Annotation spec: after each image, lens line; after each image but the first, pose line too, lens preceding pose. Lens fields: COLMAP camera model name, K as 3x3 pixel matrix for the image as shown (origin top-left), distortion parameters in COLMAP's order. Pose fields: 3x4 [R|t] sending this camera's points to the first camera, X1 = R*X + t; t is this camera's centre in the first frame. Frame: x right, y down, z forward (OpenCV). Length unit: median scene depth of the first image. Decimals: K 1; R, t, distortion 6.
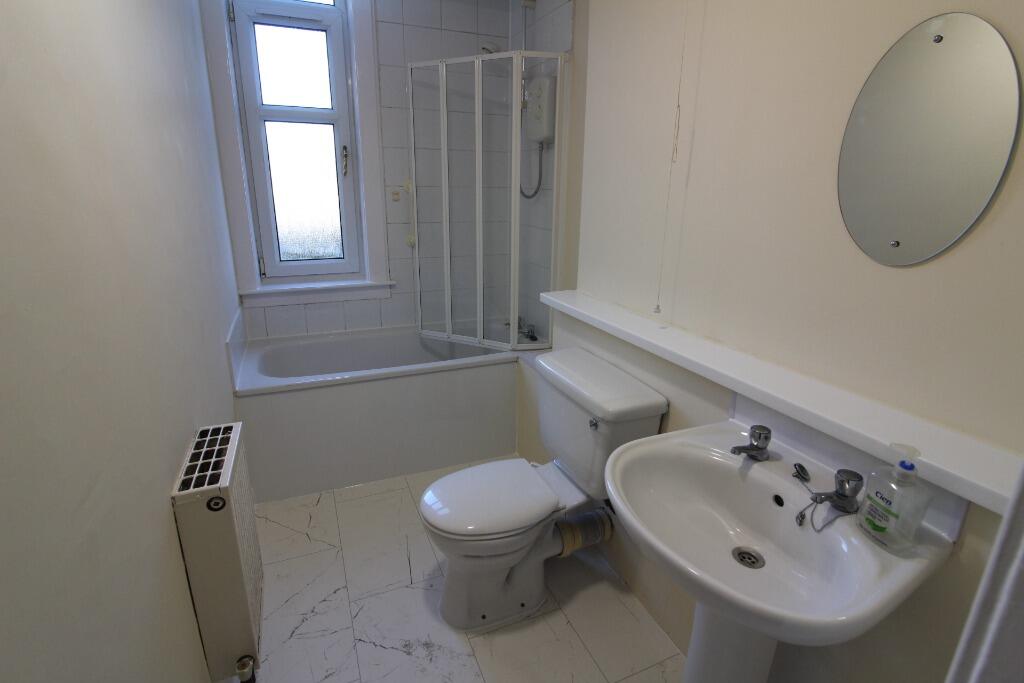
lens RADIAL K [[498.1, 0, 512.0], [0, 498.1, 341.5], [0, 0, 1]] dist [-0.001706, -0.014355]
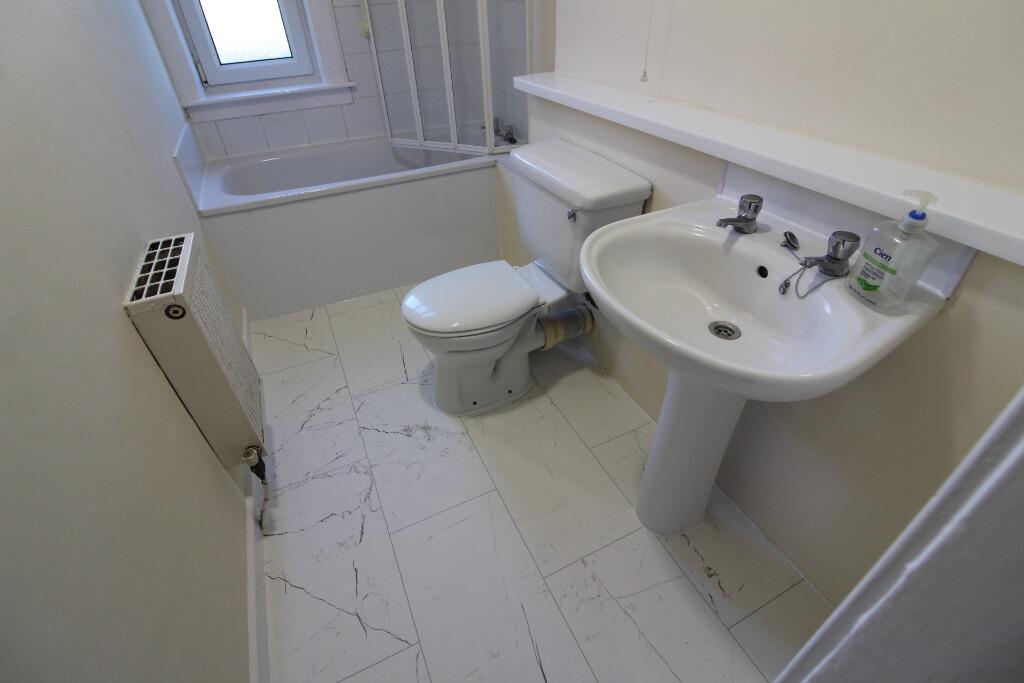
lens RADIAL K [[471.6, 0, 500.9], [0, 471.6, 341.0], [0, 0, 1]] dist [-0.000662, -0.016808]
pose [[0.997817, -0.063685, -0.017474, 0.030718], [0.065721, 0.931693, 0.357251, 0.061494], [-0.006471, -0.357619, 0.933845, 0.079420]]
